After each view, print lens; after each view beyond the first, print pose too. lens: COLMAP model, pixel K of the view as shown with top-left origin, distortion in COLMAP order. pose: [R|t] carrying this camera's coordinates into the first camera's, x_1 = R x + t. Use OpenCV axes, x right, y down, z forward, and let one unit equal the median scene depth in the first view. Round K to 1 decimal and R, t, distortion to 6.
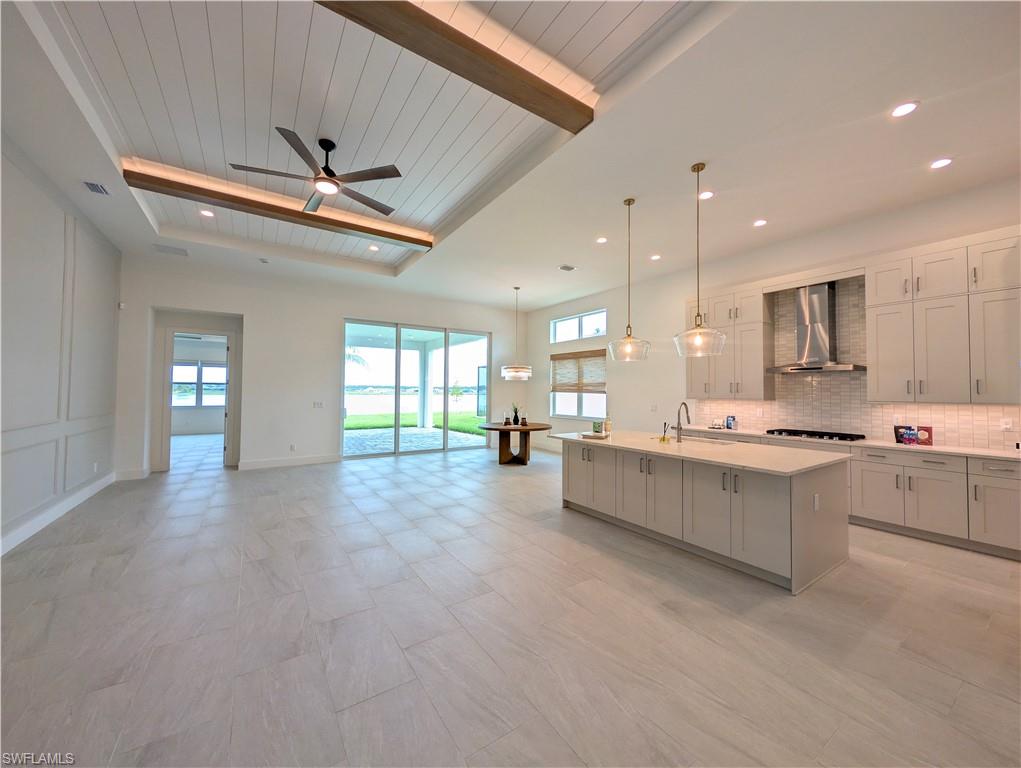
lens RADIAL K [[386.5, 0, 510.3], [0, 386.5, 381.5], [0, 0, 1]] dist [0.003050, 0.000063]
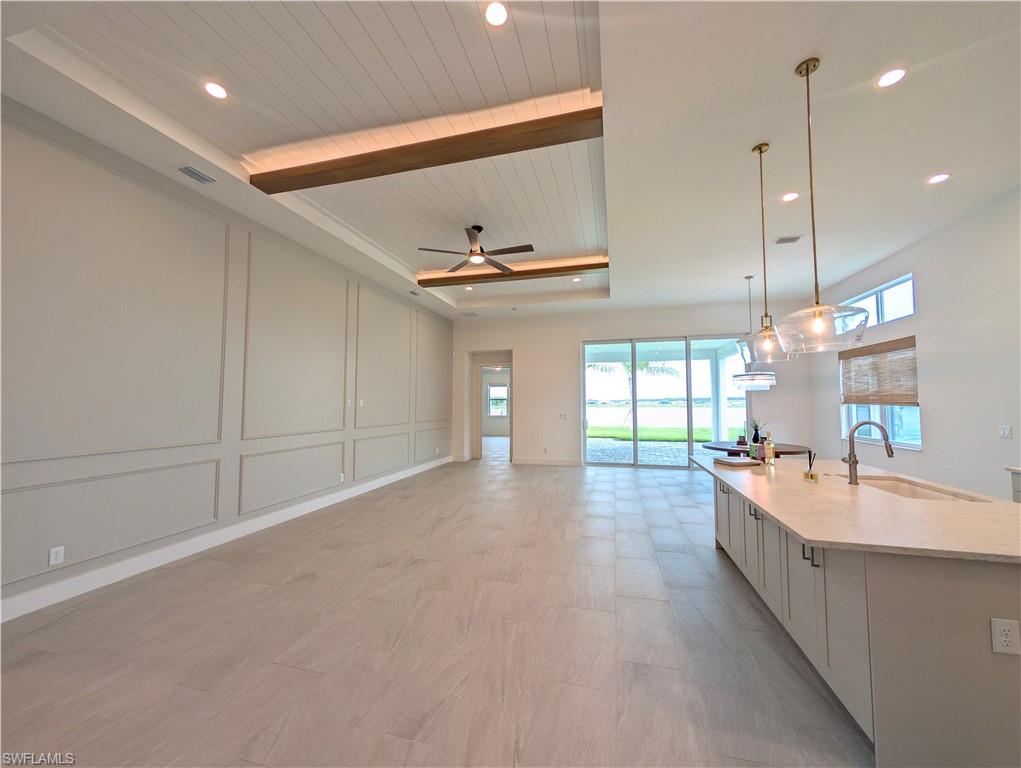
lens RADIAL K [[386.5, 0, 510.3], [0, 386.5, 381.5], [0, 0, 1]] dist [0.003050, 0.000063]
pose [[0.655432, -0.051349, -0.753506, 0.298787], [0.026885, 0.998640, -0.044668, 0.001355], [0.754775, 0.009019, 0.655922, 0.087360]]
